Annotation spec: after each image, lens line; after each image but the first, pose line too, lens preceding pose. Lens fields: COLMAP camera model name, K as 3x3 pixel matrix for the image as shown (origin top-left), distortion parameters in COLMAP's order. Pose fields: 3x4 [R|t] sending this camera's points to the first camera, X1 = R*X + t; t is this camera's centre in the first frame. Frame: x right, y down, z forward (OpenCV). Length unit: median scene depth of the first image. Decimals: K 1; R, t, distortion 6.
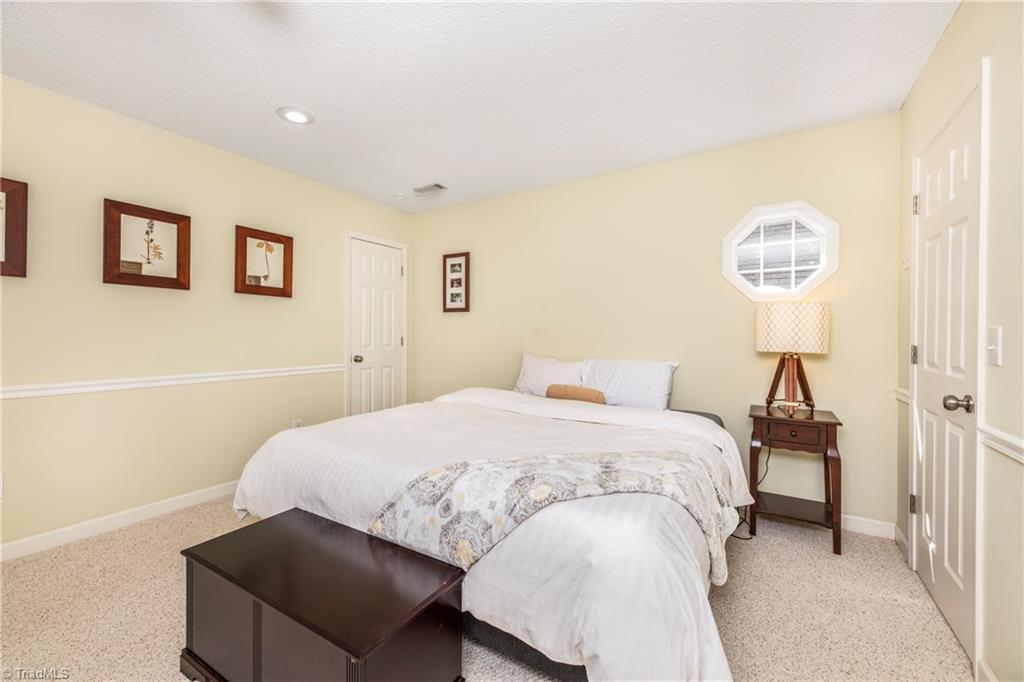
lens RADIAL K [[418.6, 0, 507.6], [0, 418.6, 339.0], [0, 0, 1]] dist [0.012114, 0.000238]
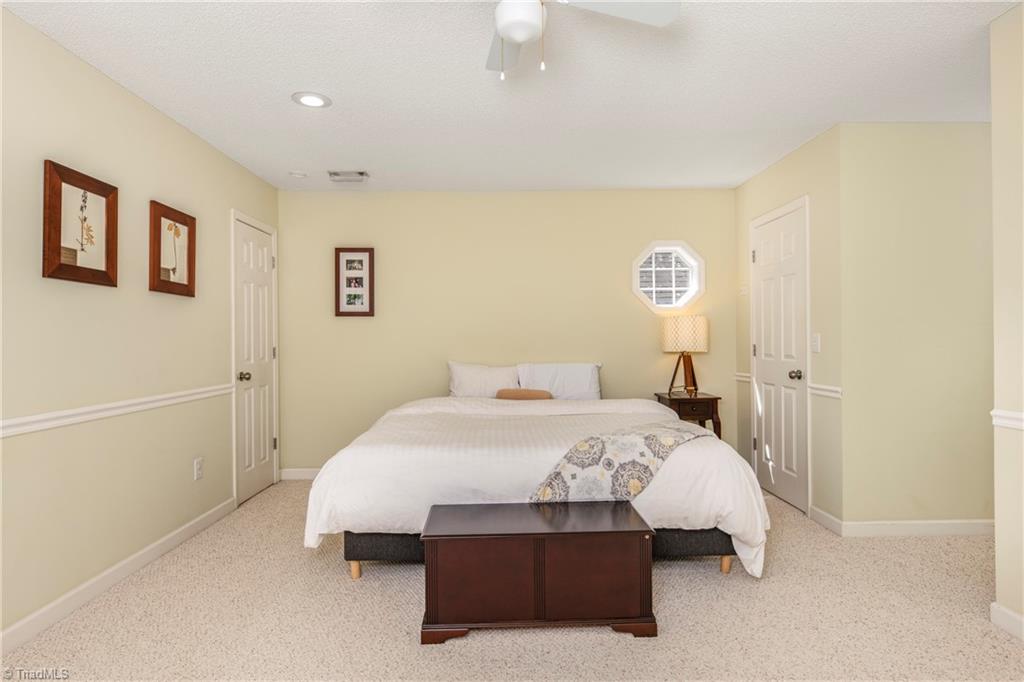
lens RADIAL K [[569.8, 0, 516.0], [0, 569.8, 337.6], [0, 0, 1]] dist [0.023473, -0.000937]
pose [[0.828302, -0.011055, 0.560172, -0.752016], [0.019152, 0.999780, -0.008590, -0.007220], [-0.559954, 0.017843, 0.828332, -0.219073]]
